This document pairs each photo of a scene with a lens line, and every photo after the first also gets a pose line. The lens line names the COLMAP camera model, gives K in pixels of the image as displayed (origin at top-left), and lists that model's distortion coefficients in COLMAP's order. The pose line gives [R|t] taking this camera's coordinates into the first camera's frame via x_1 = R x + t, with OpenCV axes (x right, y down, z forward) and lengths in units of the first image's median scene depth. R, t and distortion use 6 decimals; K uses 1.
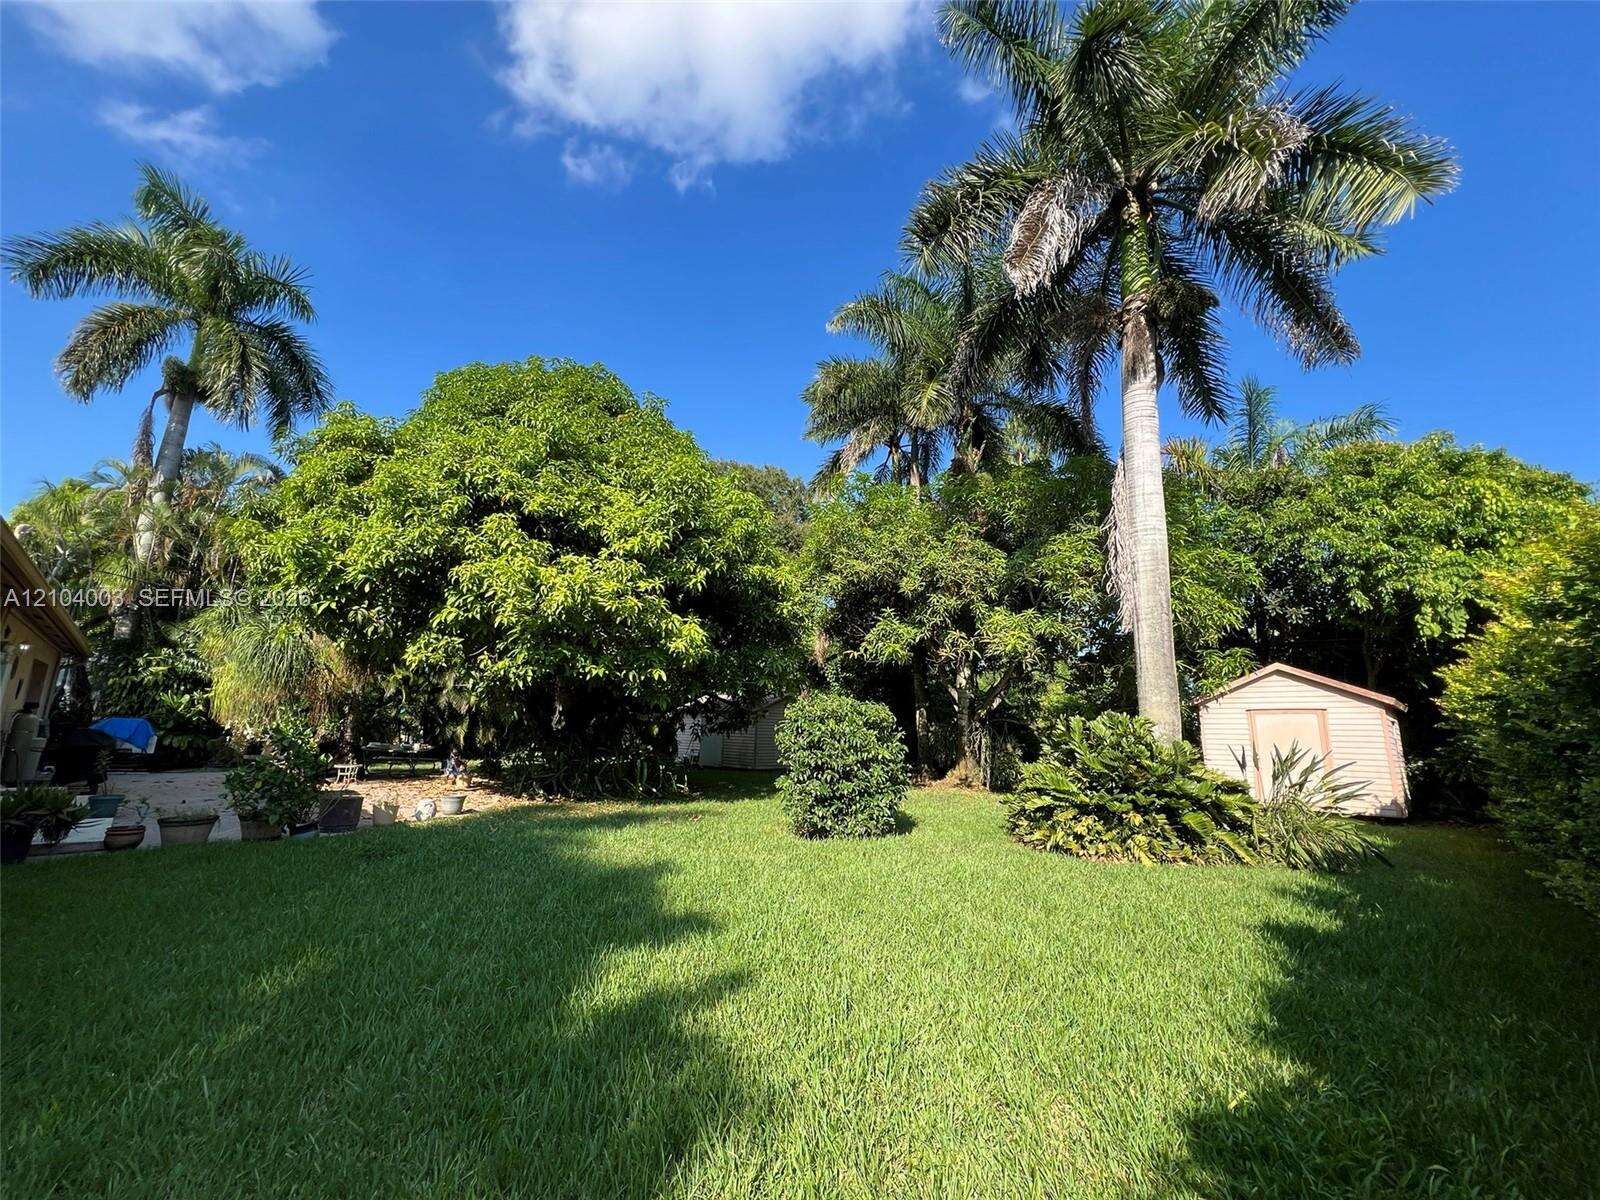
lens RADIAL K [[641.0, 0, 802.2], [0, 641.0, 597.2], [0, 0, 1]] dist [-0.001526, -0.000346]
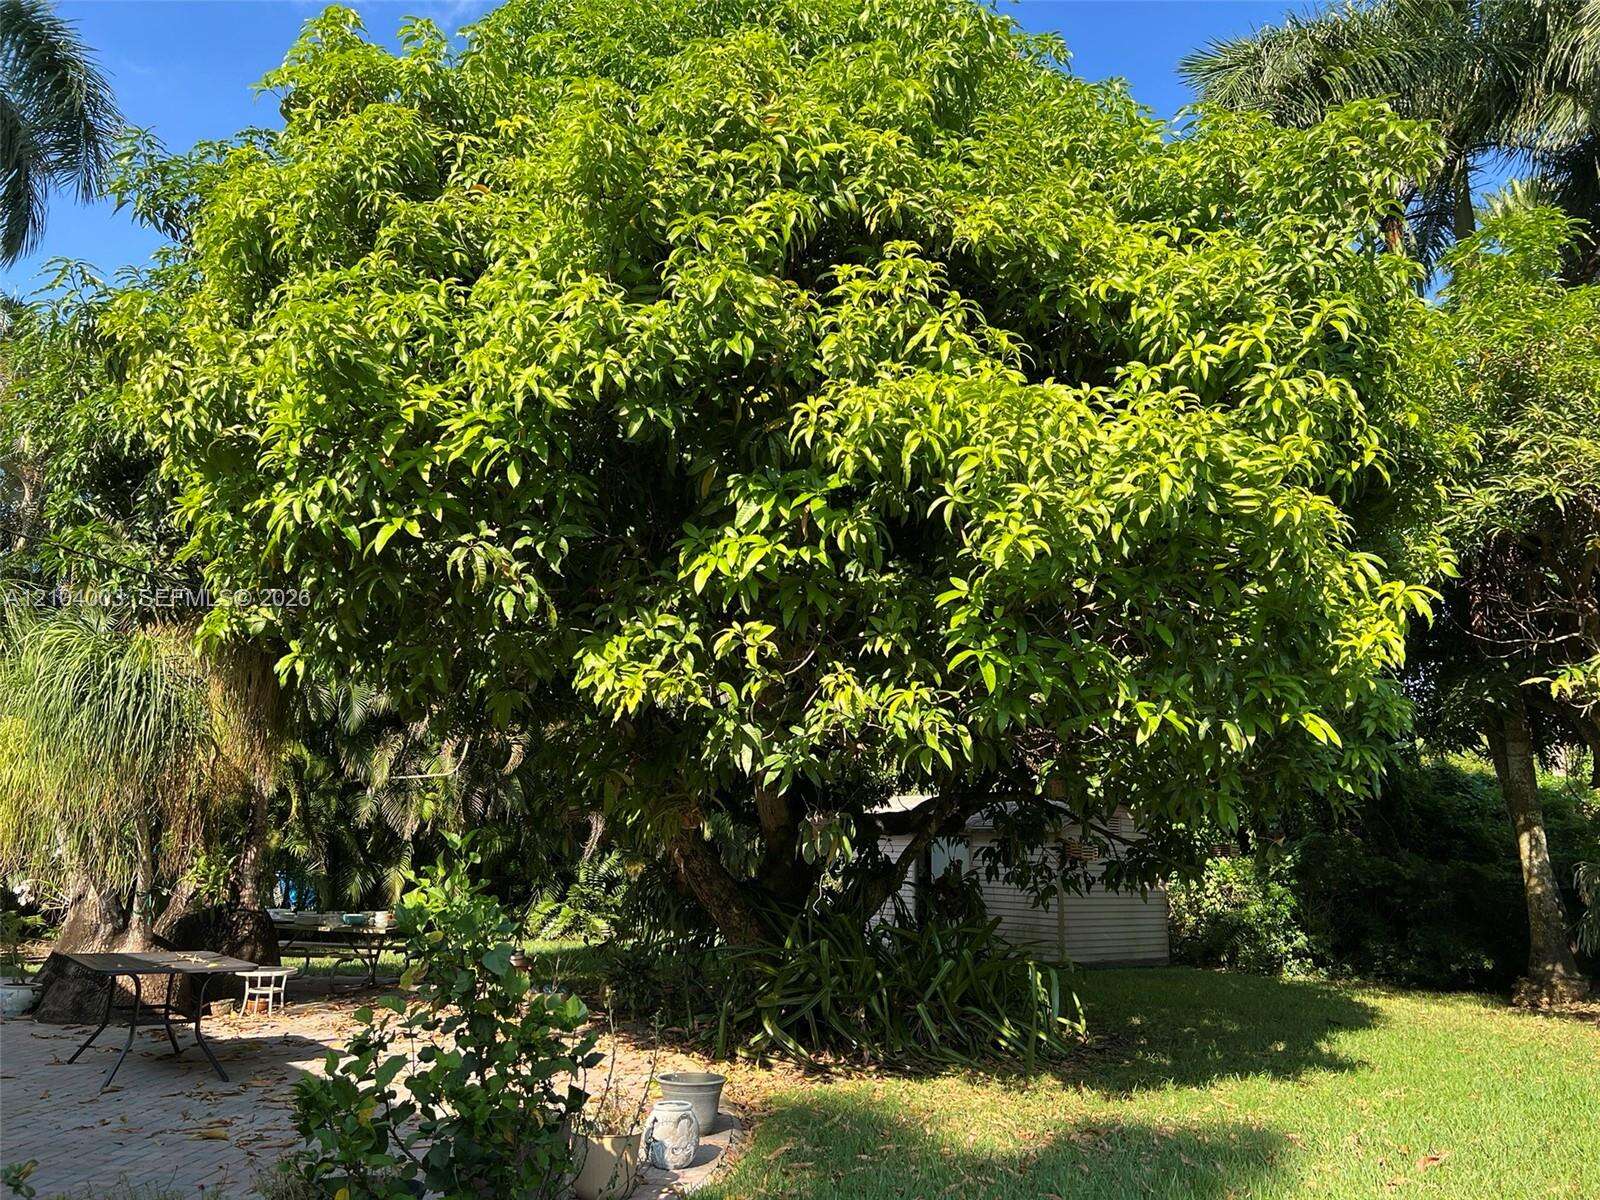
lens RADIAL K [[1199.7, 0, 798.6], [0, 1199.7, 608.9], [0, 0, 1]] dist [0.065456, -0.079584]
pose [[0.998014, -0.013869, -0.061441, -0.391168], [0.013572, 0.999894, -0.005246, 0.048798], [0.061508, 0.004401, 0.998097, 0.298246]]
